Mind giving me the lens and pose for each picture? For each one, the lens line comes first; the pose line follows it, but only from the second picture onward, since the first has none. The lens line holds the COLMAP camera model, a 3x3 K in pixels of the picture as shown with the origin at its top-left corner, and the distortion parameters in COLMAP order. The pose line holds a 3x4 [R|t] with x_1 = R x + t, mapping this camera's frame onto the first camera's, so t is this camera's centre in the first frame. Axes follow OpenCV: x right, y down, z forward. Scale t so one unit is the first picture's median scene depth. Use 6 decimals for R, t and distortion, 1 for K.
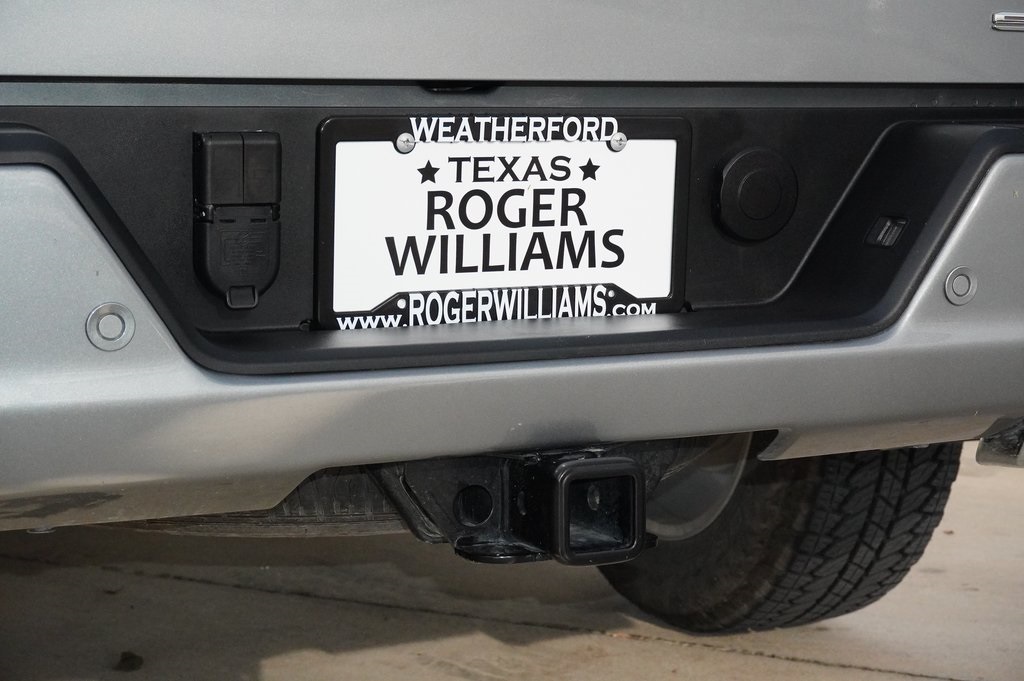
lens RADIAL K [[2079.9, 0, 512.3], [0, 2079.9, 341.0], [0, 0, 1]] dist [-0.452166, 0.000000]
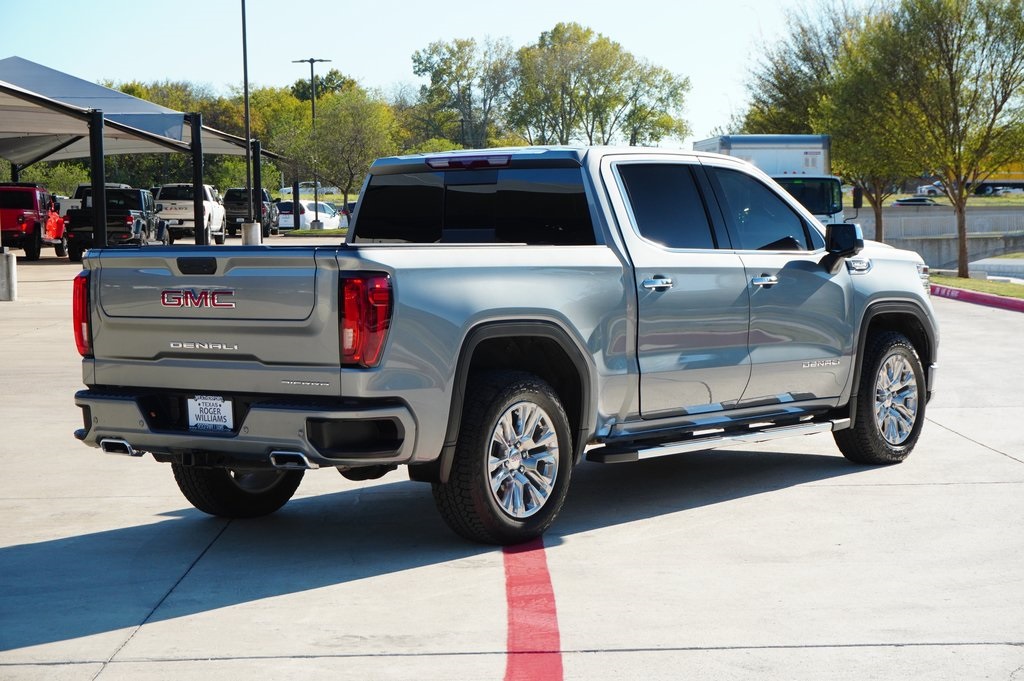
lens RADIAL K [[2165.2, 0, 514.3], [0, 2165.2, 339.3], [0, 0, 1]] dist [0.029337, 0.000000]
pose [[0.435388, 0.040912, -0.899313, 6.064368], [-0.082966, 0.996539, 0.005169, -0.378807], [0.896412, 0.072362, 0.437275, -0.986237]]
